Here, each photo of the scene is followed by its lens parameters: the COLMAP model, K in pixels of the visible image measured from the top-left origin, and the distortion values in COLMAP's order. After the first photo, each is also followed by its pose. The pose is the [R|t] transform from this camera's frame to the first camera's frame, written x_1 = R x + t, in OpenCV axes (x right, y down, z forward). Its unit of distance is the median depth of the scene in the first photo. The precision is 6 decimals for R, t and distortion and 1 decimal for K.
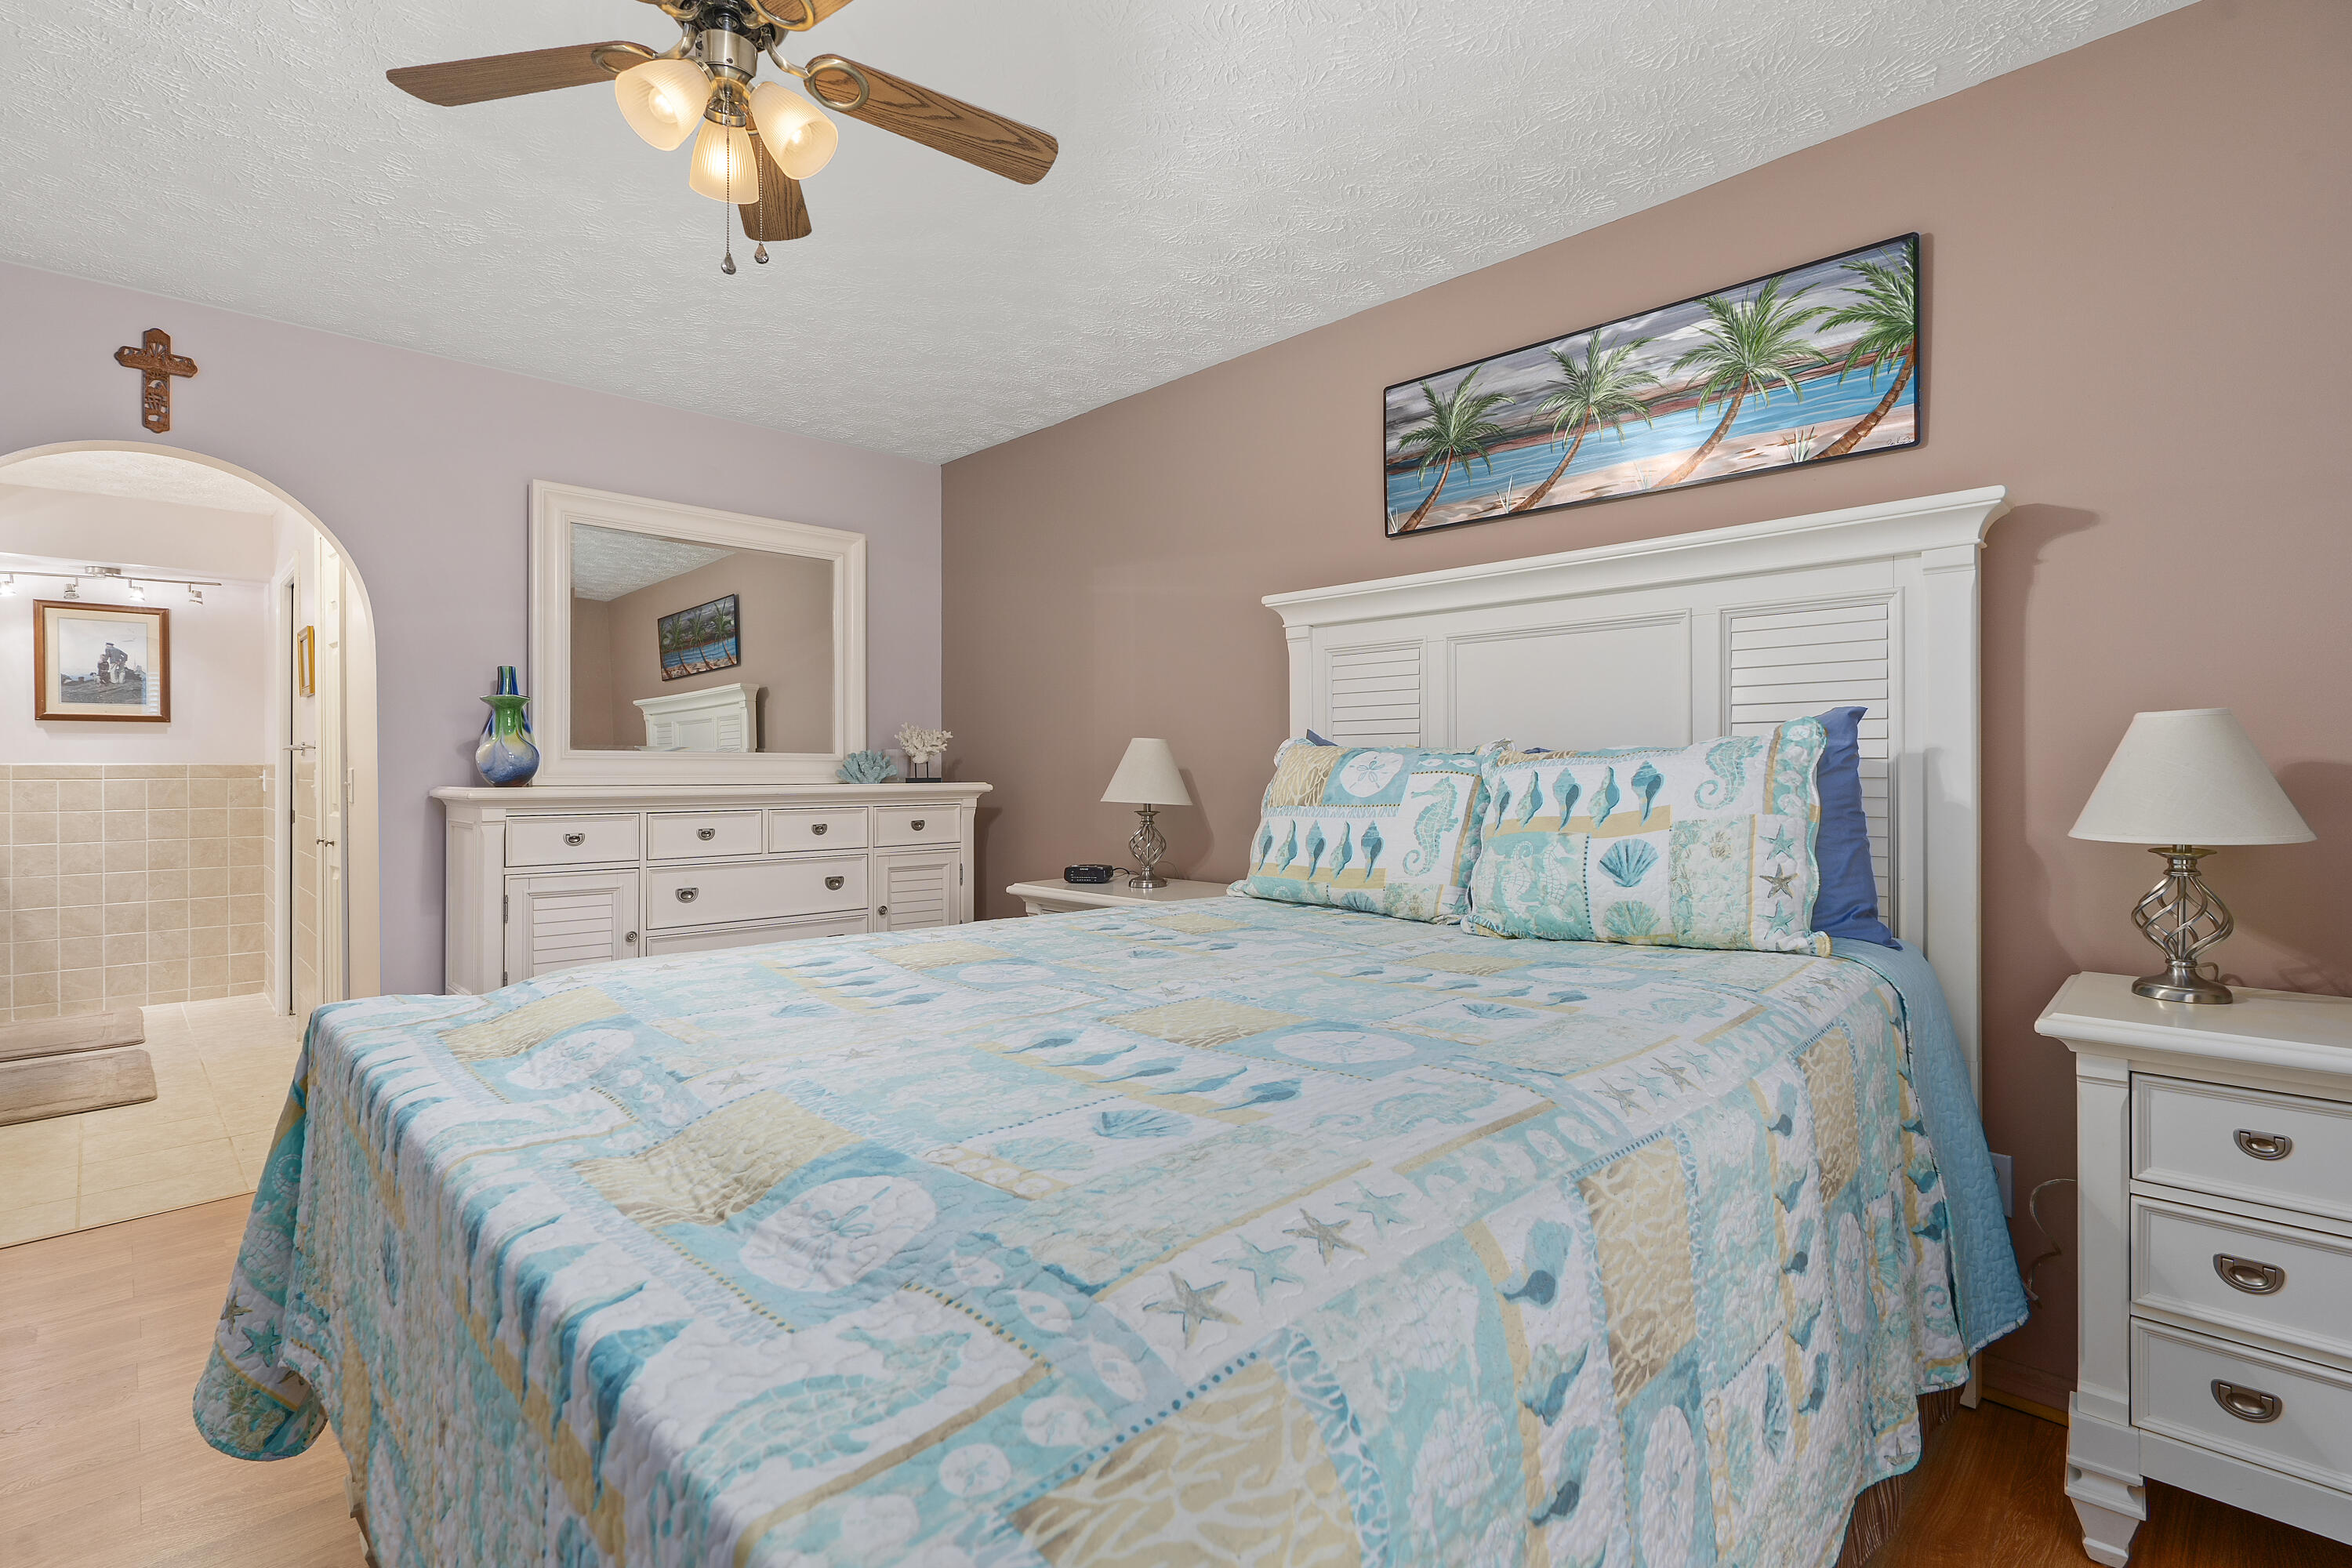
lens RADIAL K [[1078.7, 0, 1178.6], [0, 1078.7, 774.6], [0, 0, 1]] dist [-0.011138, 0.000439]
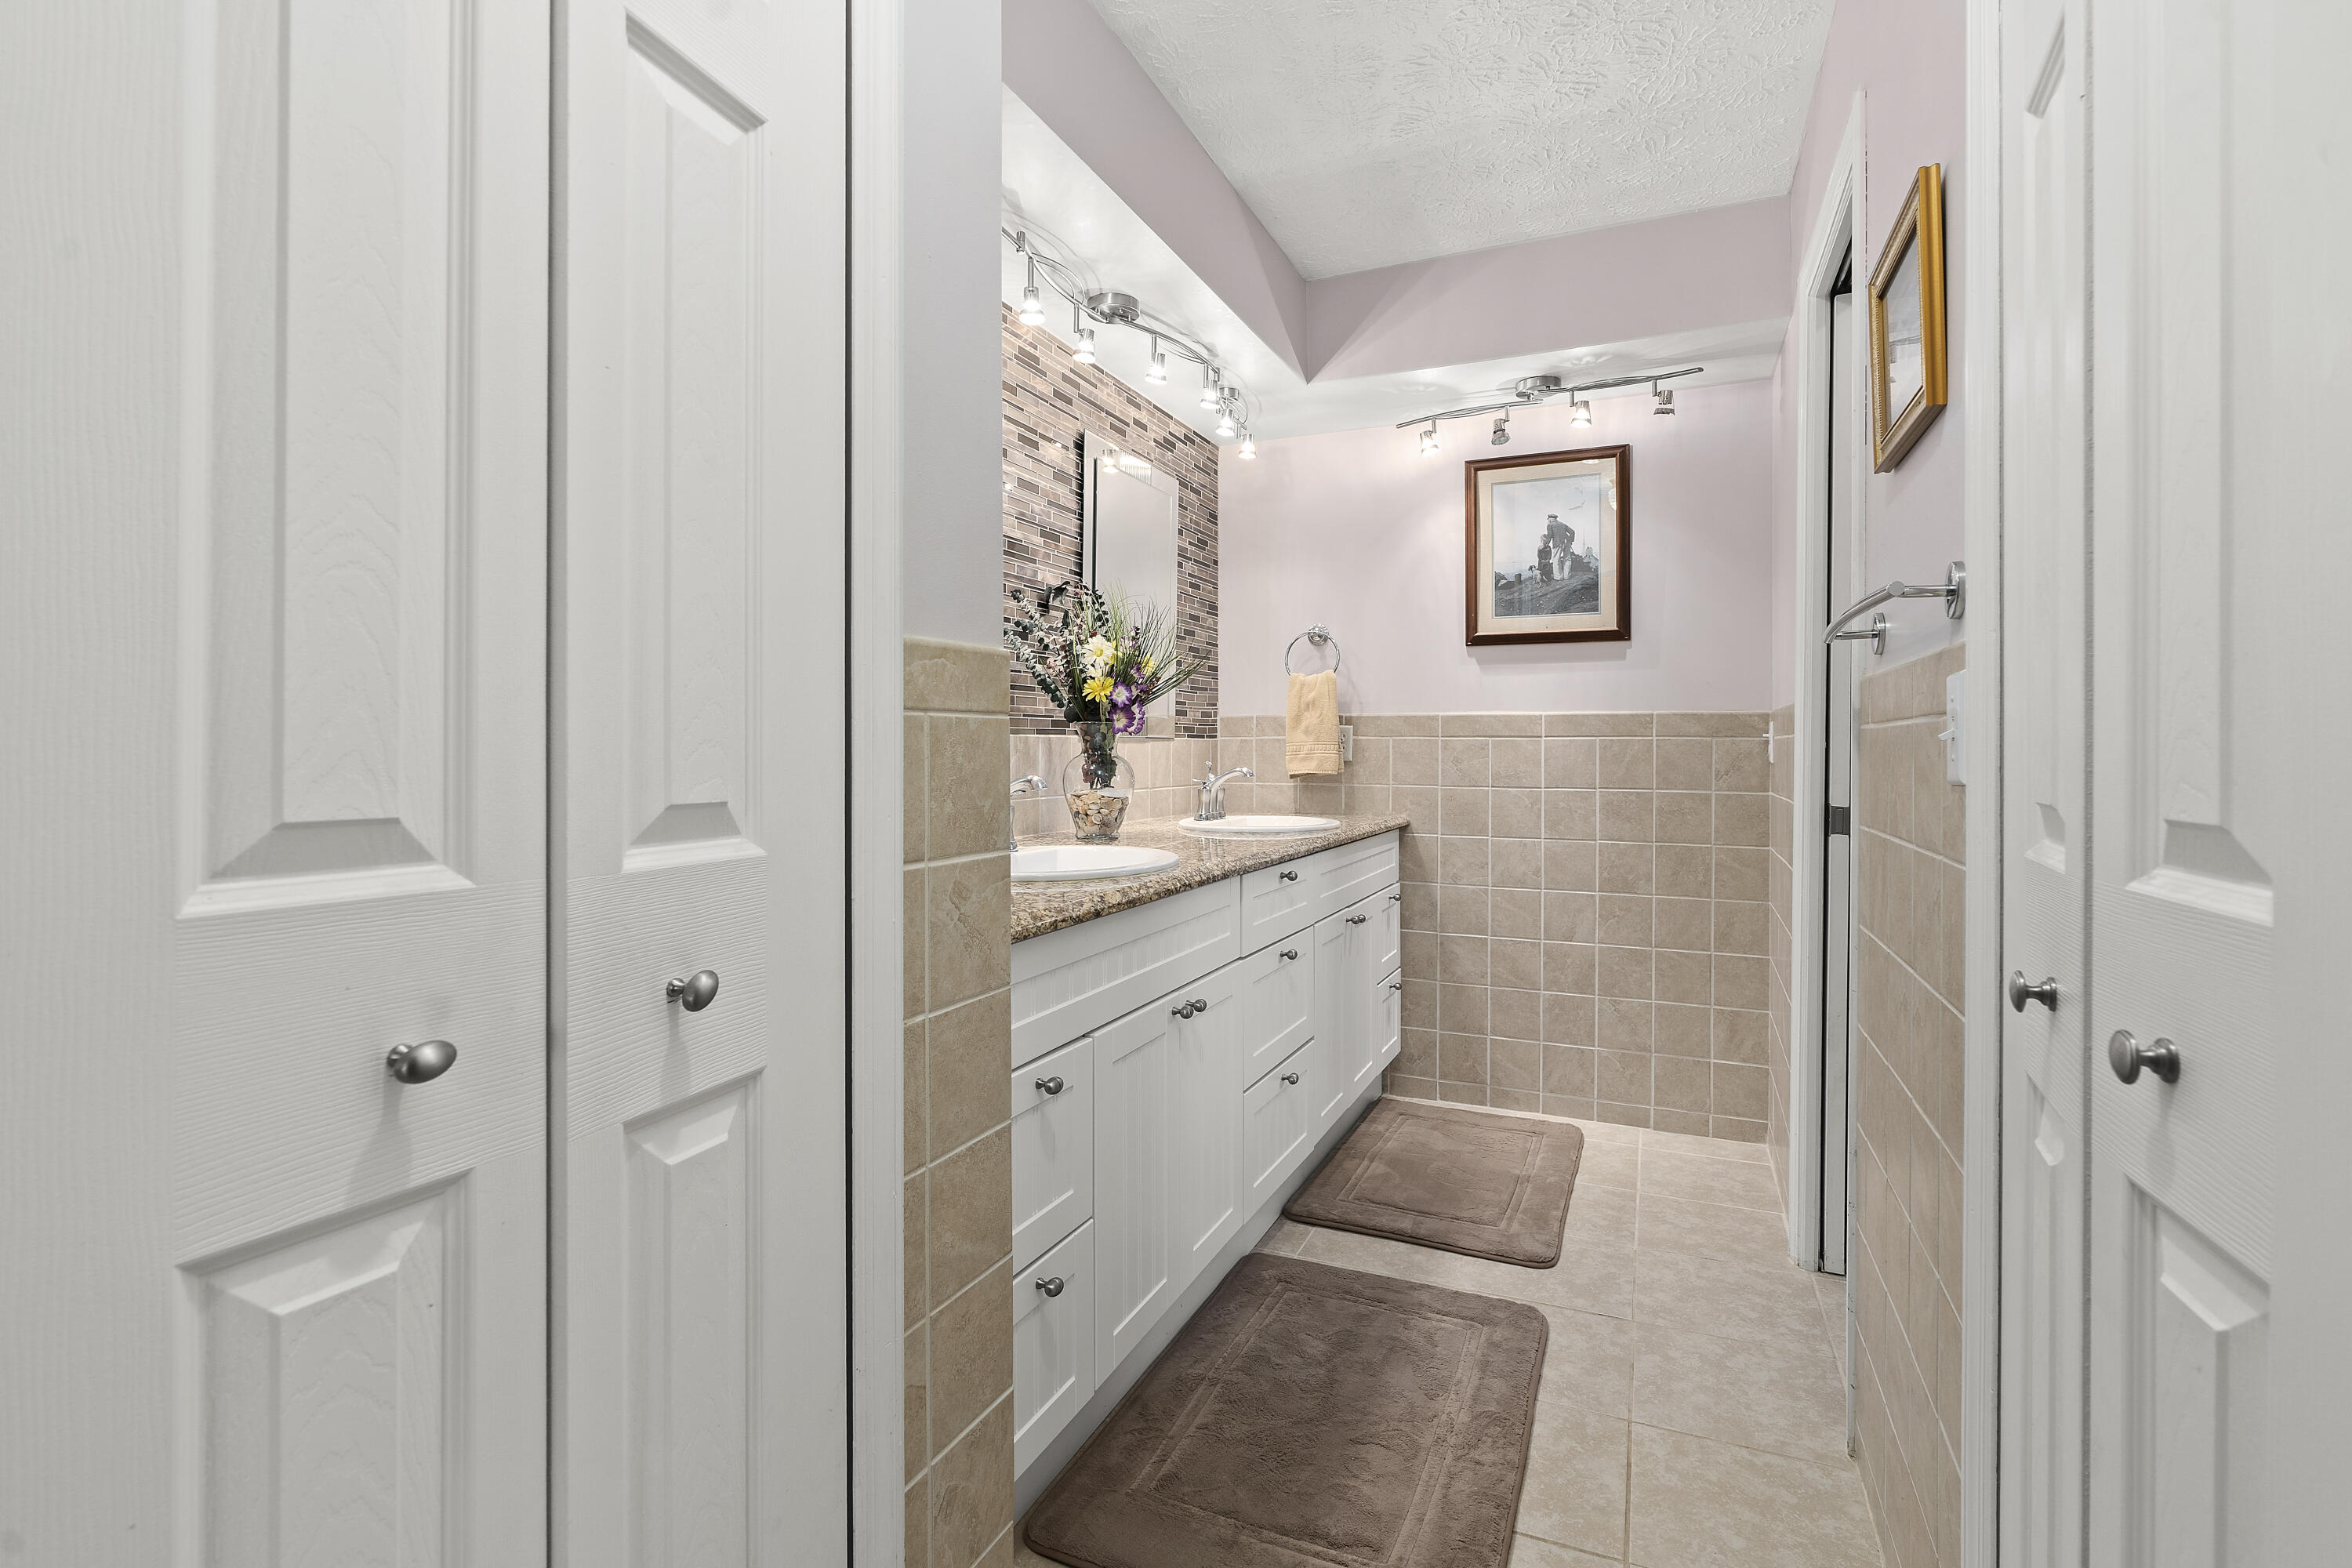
lens RADIAL K [[1078.7, 0, 1201.5], [0, 1078.7, 727.4], [0, 0, 1]] dist [-0.011138, 0.000439]
pose [[0.368117, 0.003416, -0.929773, -0.495410], [-0.004969, 0.999986, 0.001707, -0.001428], [0.929766, 0.003991, 0.368129, 0.579432]]
